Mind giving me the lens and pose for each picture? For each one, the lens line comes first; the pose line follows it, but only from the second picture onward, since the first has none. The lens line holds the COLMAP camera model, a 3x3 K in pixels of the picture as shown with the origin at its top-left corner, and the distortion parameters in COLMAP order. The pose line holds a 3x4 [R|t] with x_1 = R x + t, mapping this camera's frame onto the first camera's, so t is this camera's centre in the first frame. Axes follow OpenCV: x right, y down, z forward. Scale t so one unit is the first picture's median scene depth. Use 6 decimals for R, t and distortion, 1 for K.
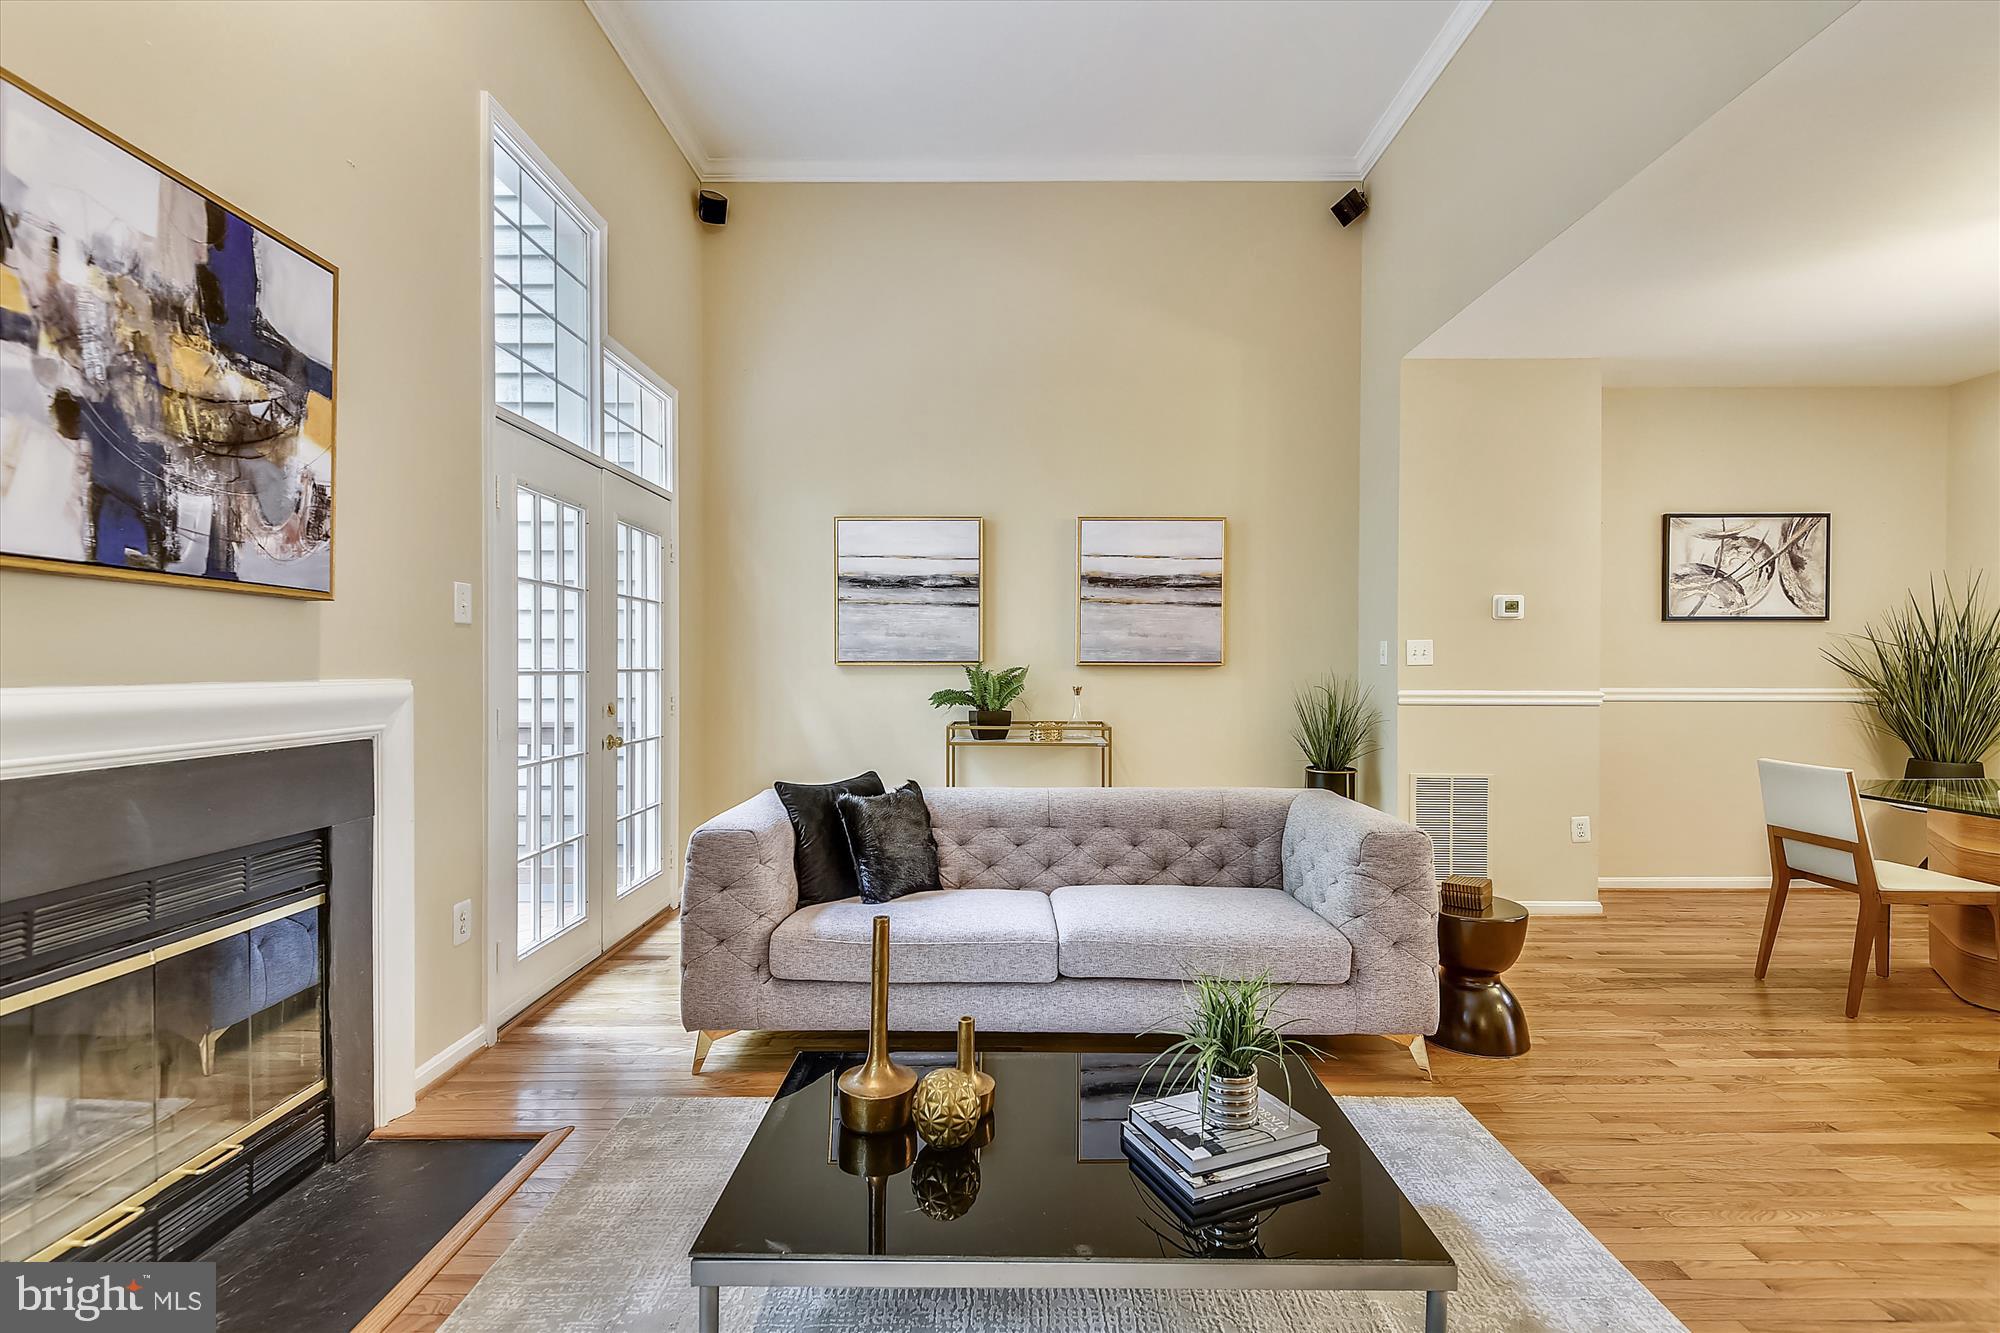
lens RADIAL K [[894.4, 0, 1011.1], [0, 894.4, 663.9], [0, 0, 1]] dist [0.029756, -0.019276]
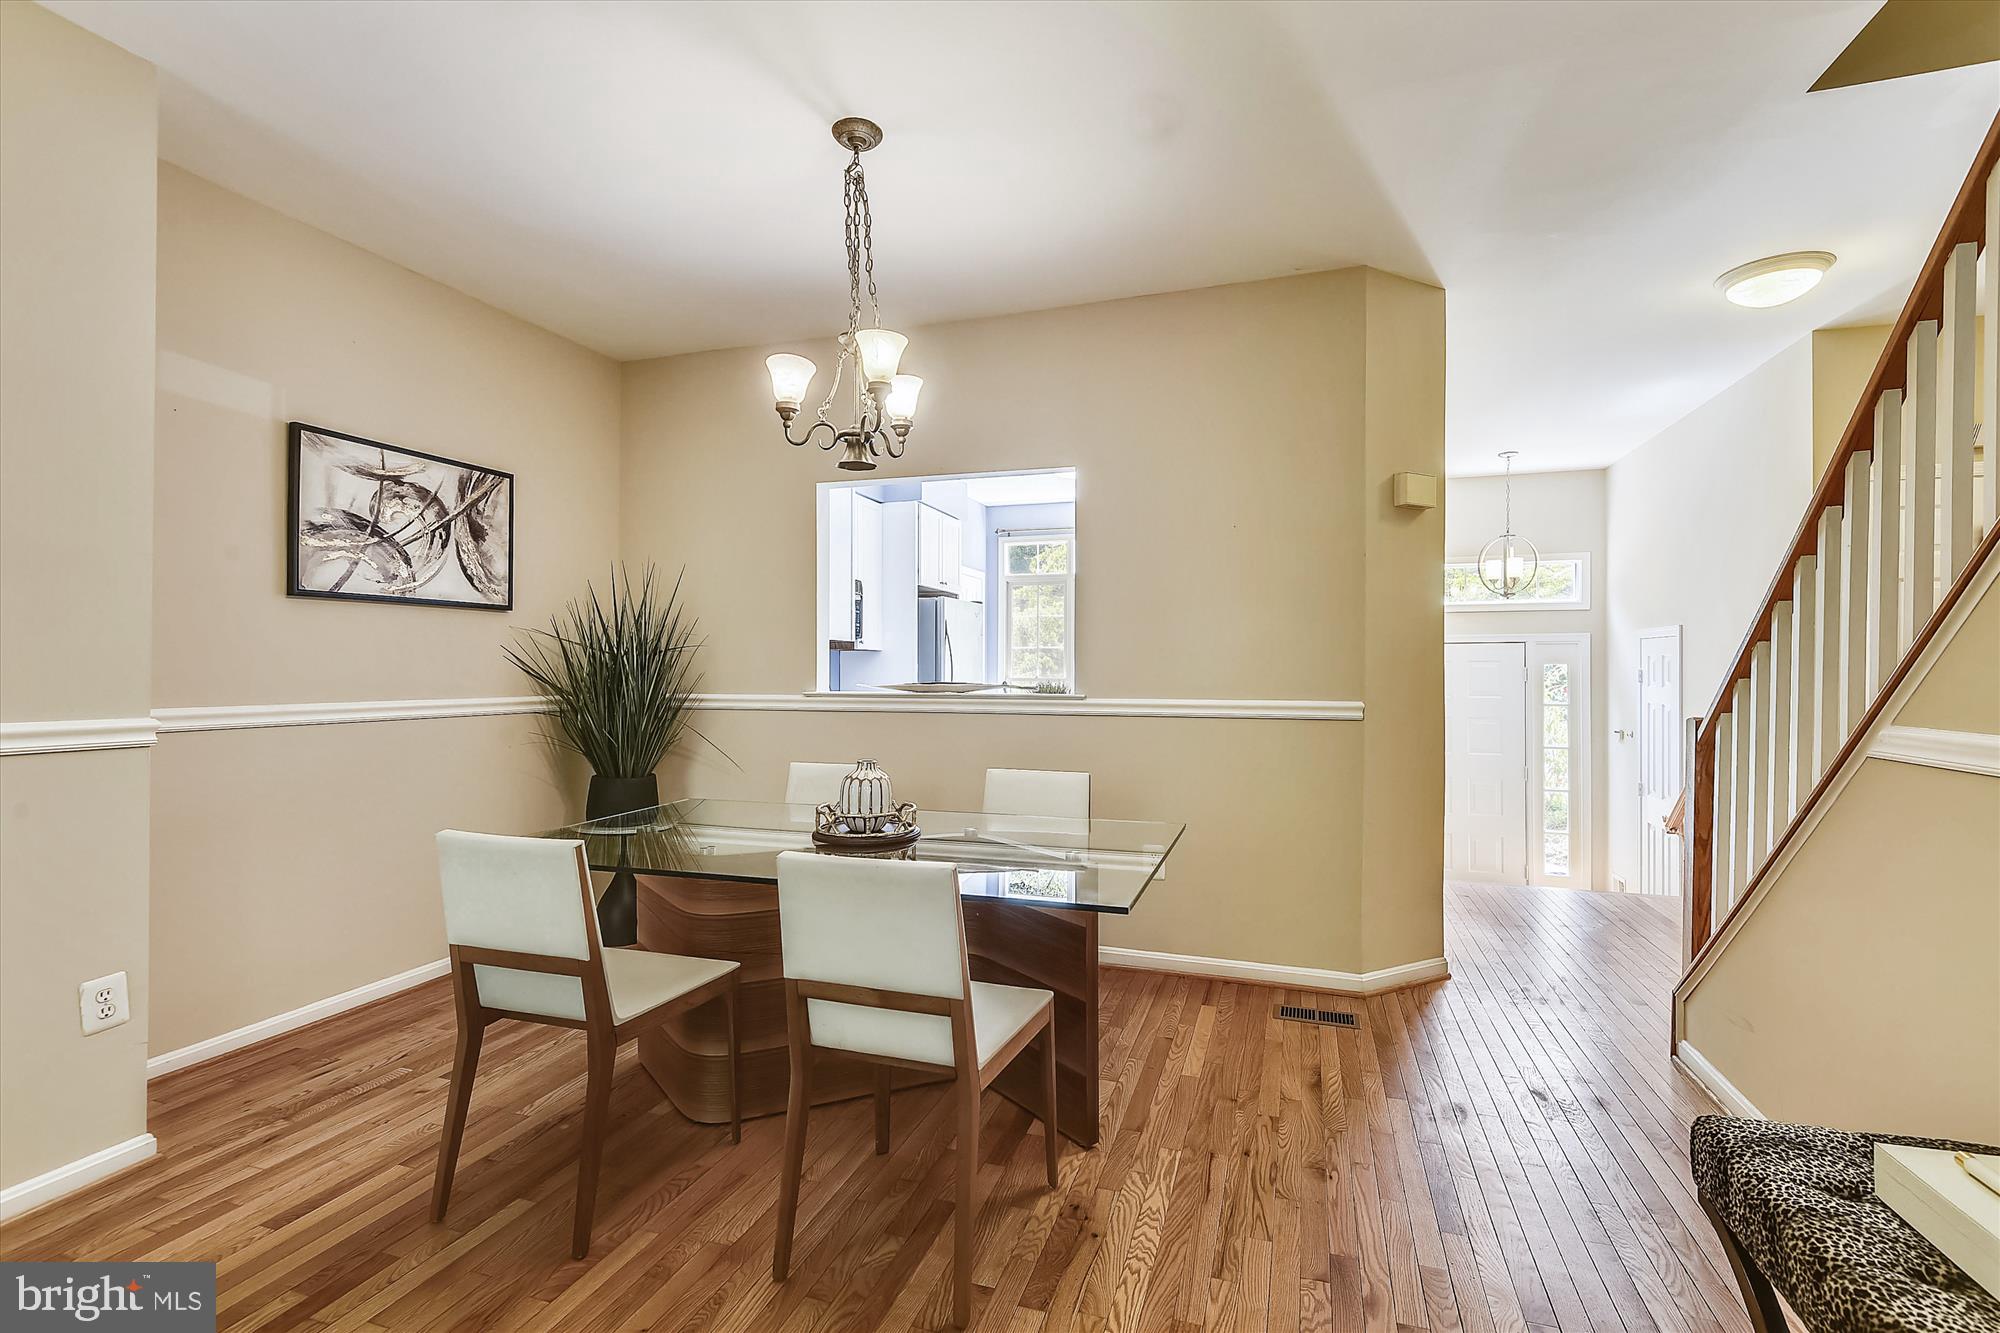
lens RADIAL K [[901.5, 0, 1007.0], [0, 901.5, 675.4], [0, 0, 1]] dist [0.029416, -0.020823]
pose [[0.304630, -0.005646, 0.952454, 0.297848], [-0.003294, 0.999970, 0.006981, 0.001308], [-0.952465, -0.005264, 0.304603, 0.368003]]
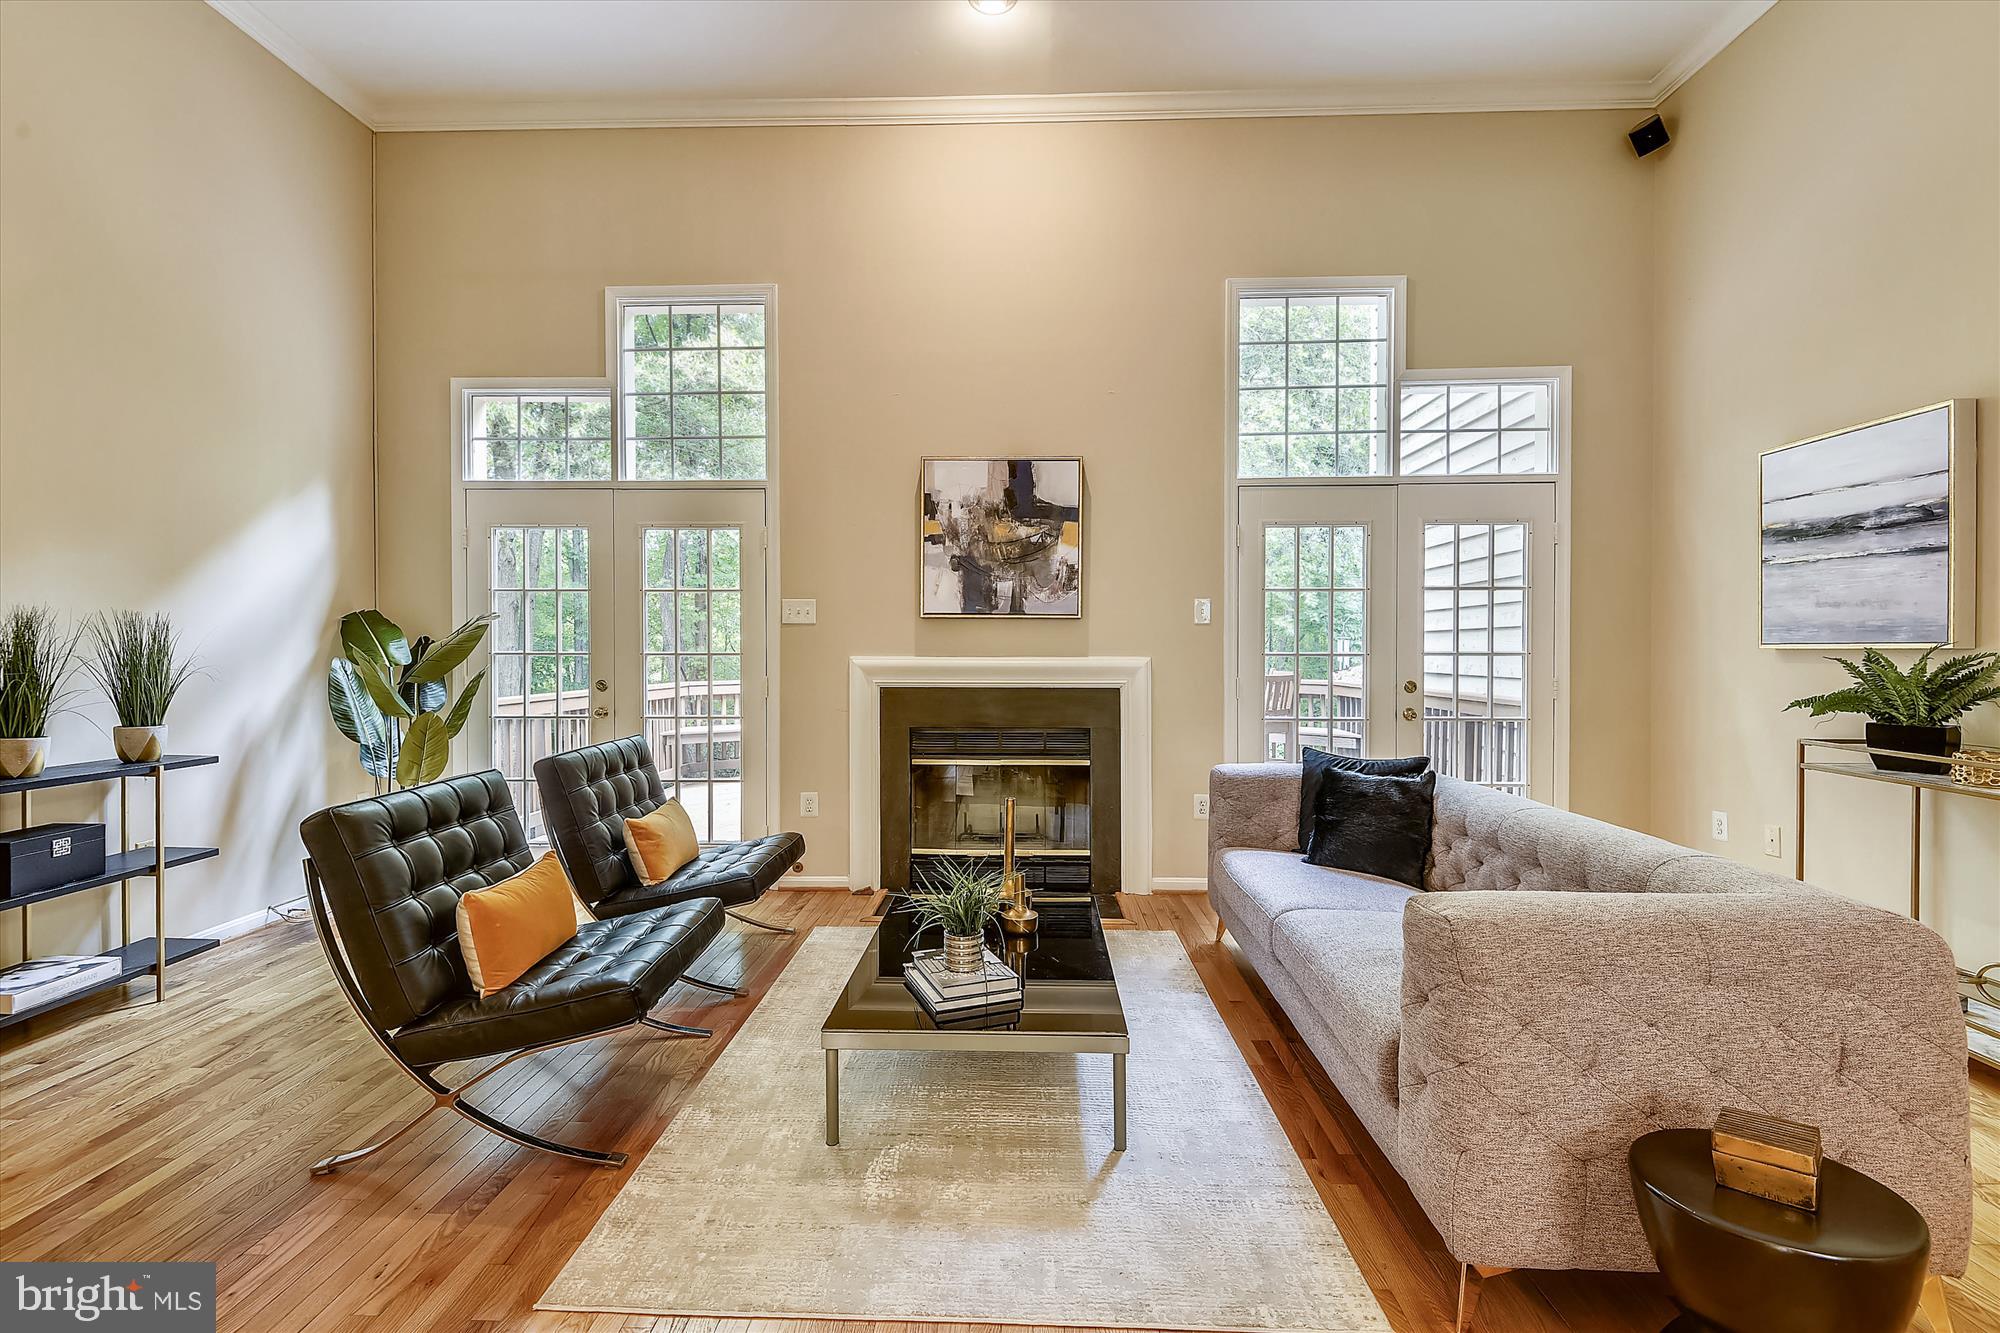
lens RADIAL K [[914.2, 0, 1000.0], [0, 914.2, 666.5], [0, 0, 1]] dist [-0.007856, -0.000184]
pose [[-0.038652, 0.020517, -0.999042, 0.613993], [0.002811, 0.999787, 0.020424, -0.001602], [0.999249, -0.002019, -0.038701, 0.408895]]
